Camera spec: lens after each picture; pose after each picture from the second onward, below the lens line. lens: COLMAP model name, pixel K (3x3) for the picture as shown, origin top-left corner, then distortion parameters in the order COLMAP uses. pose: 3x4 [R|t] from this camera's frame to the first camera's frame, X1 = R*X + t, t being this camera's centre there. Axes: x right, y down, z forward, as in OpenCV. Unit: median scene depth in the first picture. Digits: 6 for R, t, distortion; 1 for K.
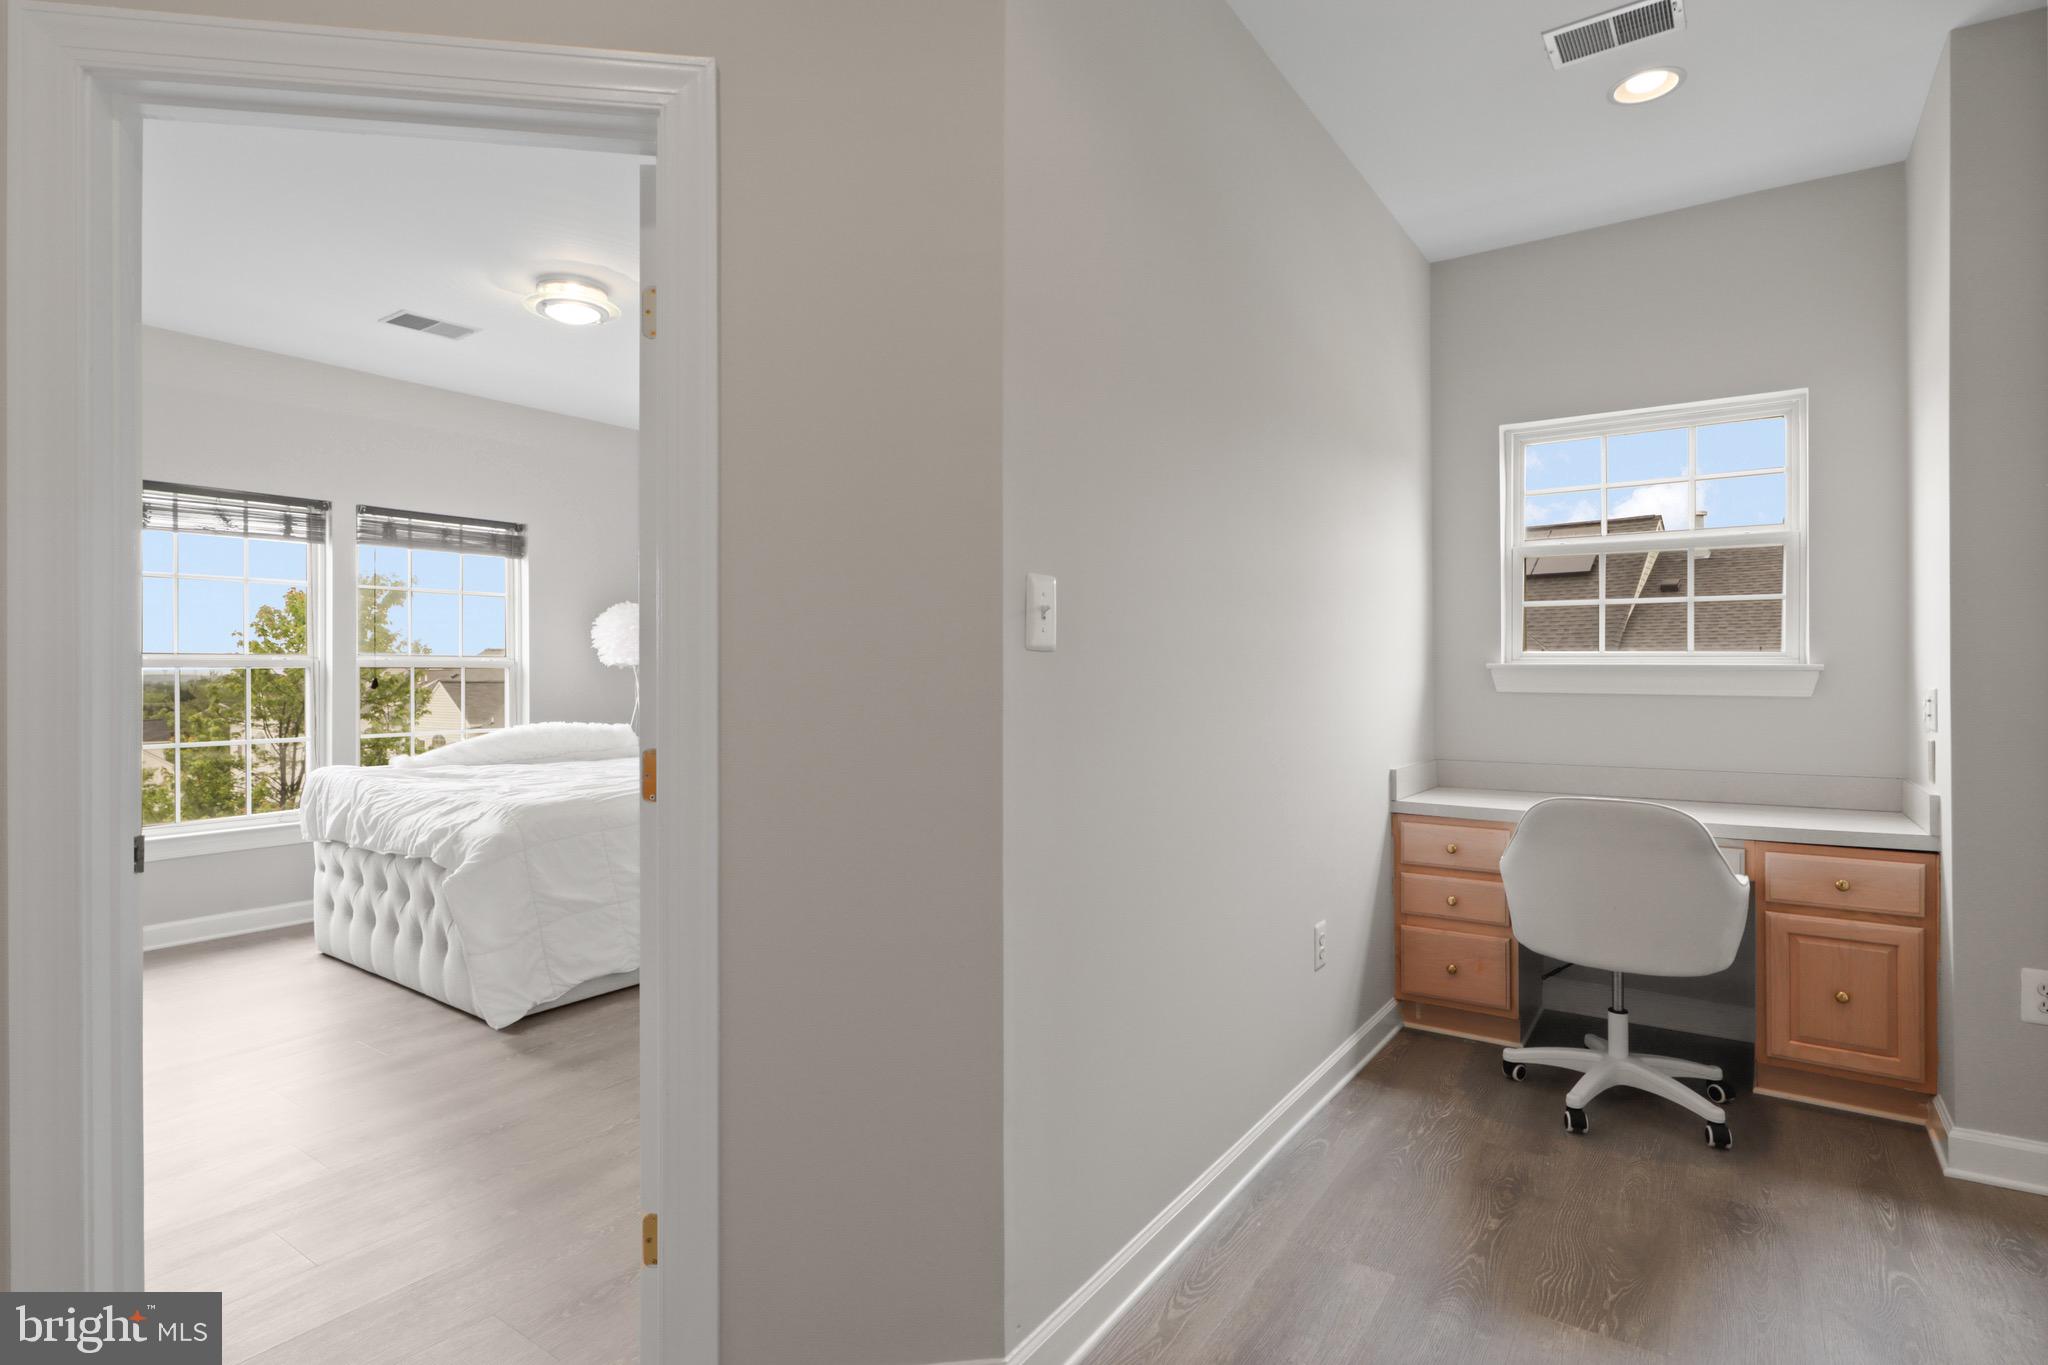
lens RADIAL K [[1024.5, 0, 1038.1], [0, 1024.5, 672.4], [0, 0, 1]] dist [-0.013015, 0.007690]
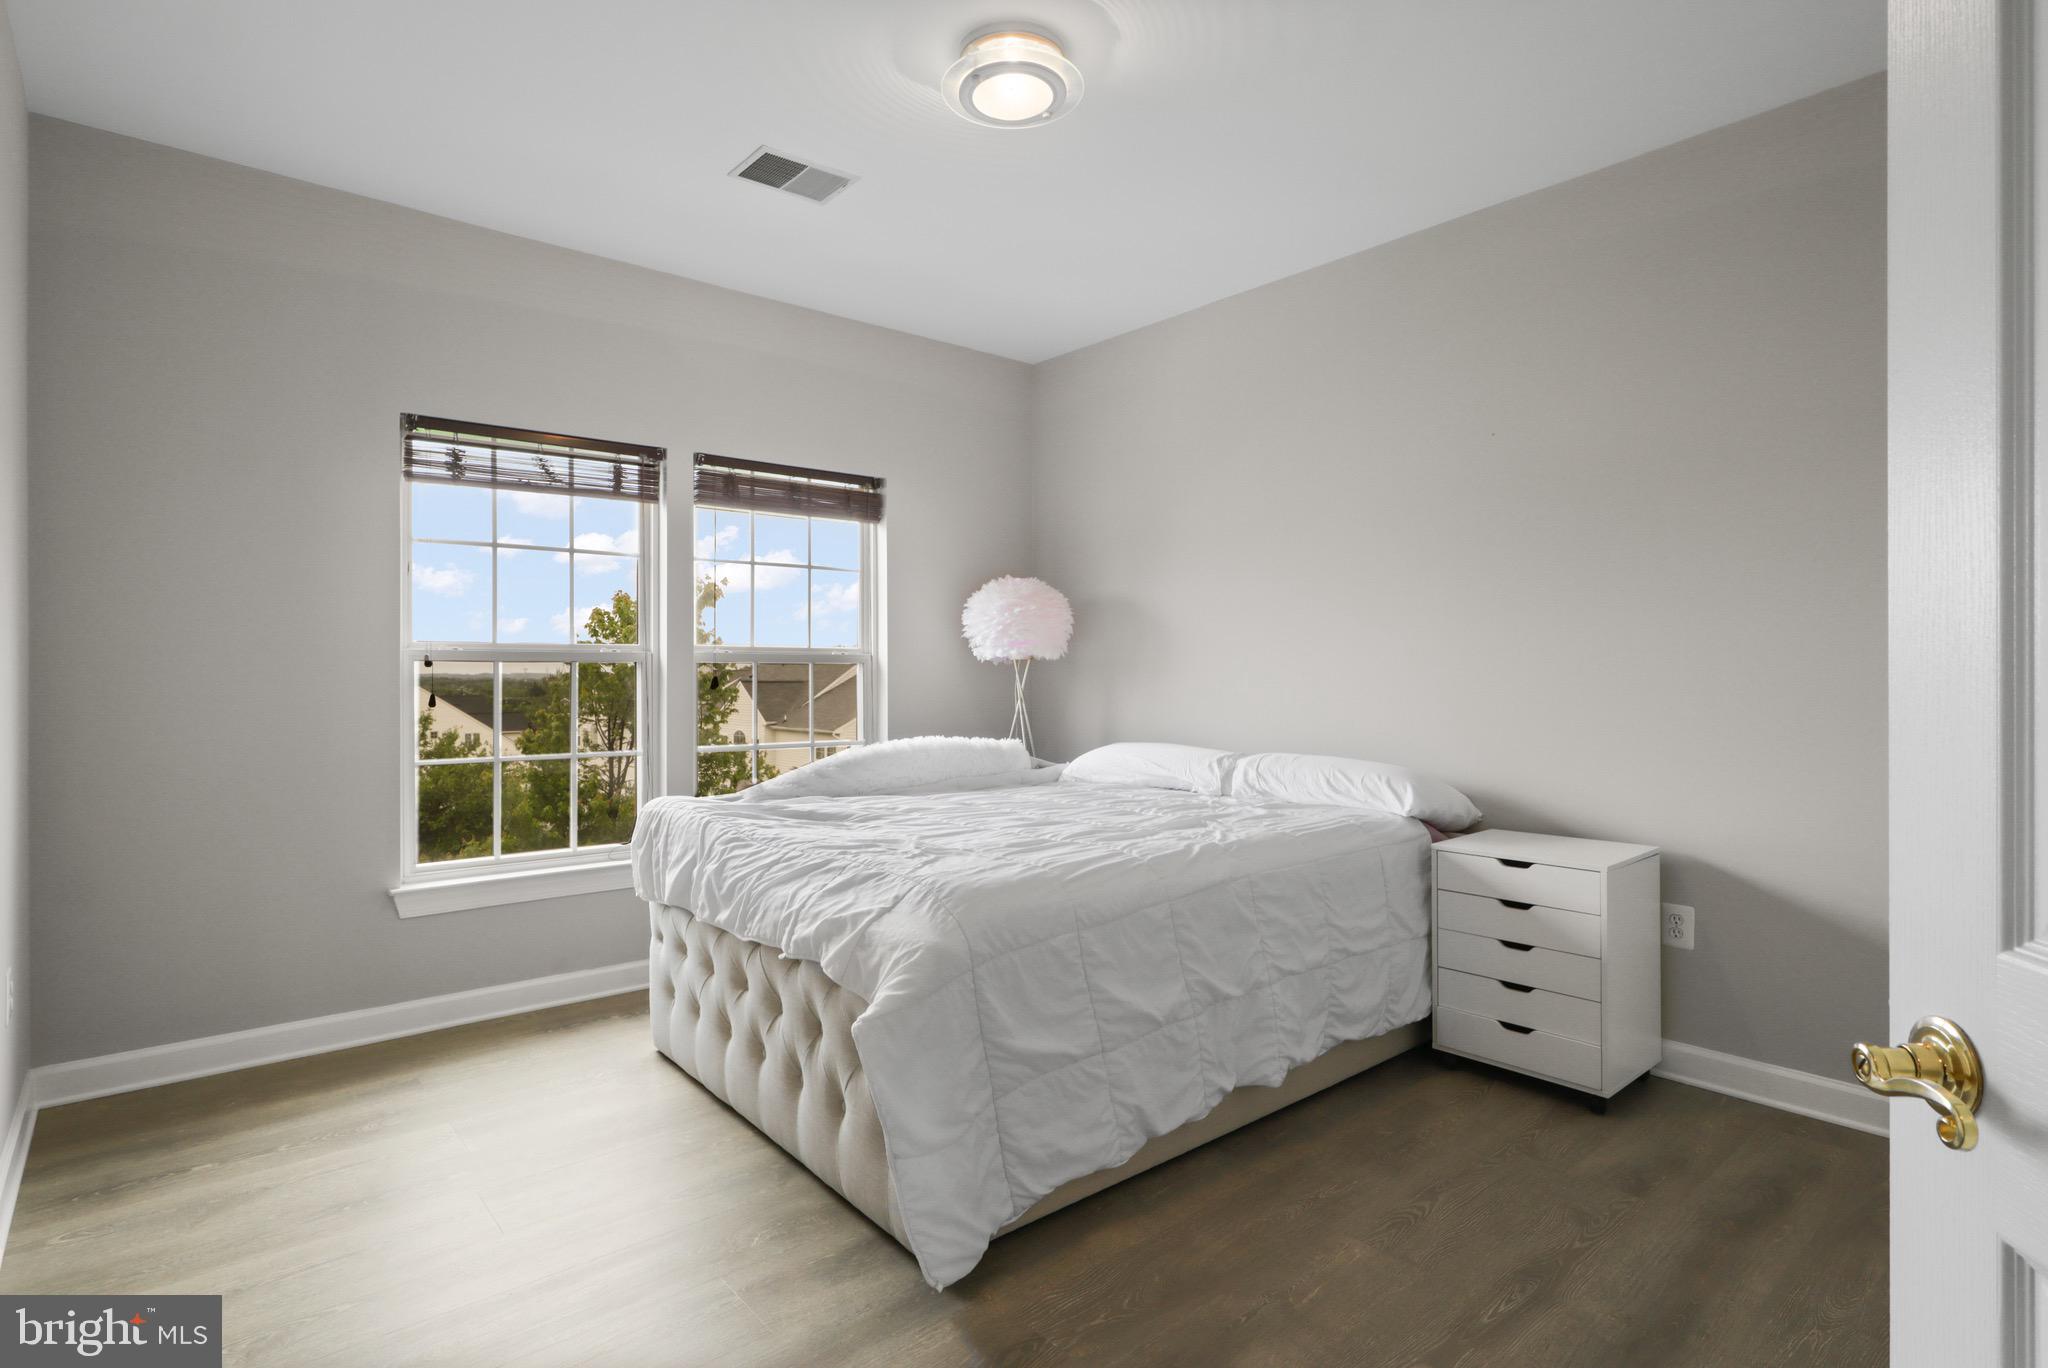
lens RADIAL K [[1024.5, 0, 1023.6], [0, 1024.5, 675.6], [0, 0, 1]] dist [-0.013015, 0.007690]
pose [[0.967904, 0.001007, -0.251317, -0.246653], [0.000001, 0.999992, 0.004013, 0.002189], [0.251319, -0.003885, 0.967897, 0.331951]]
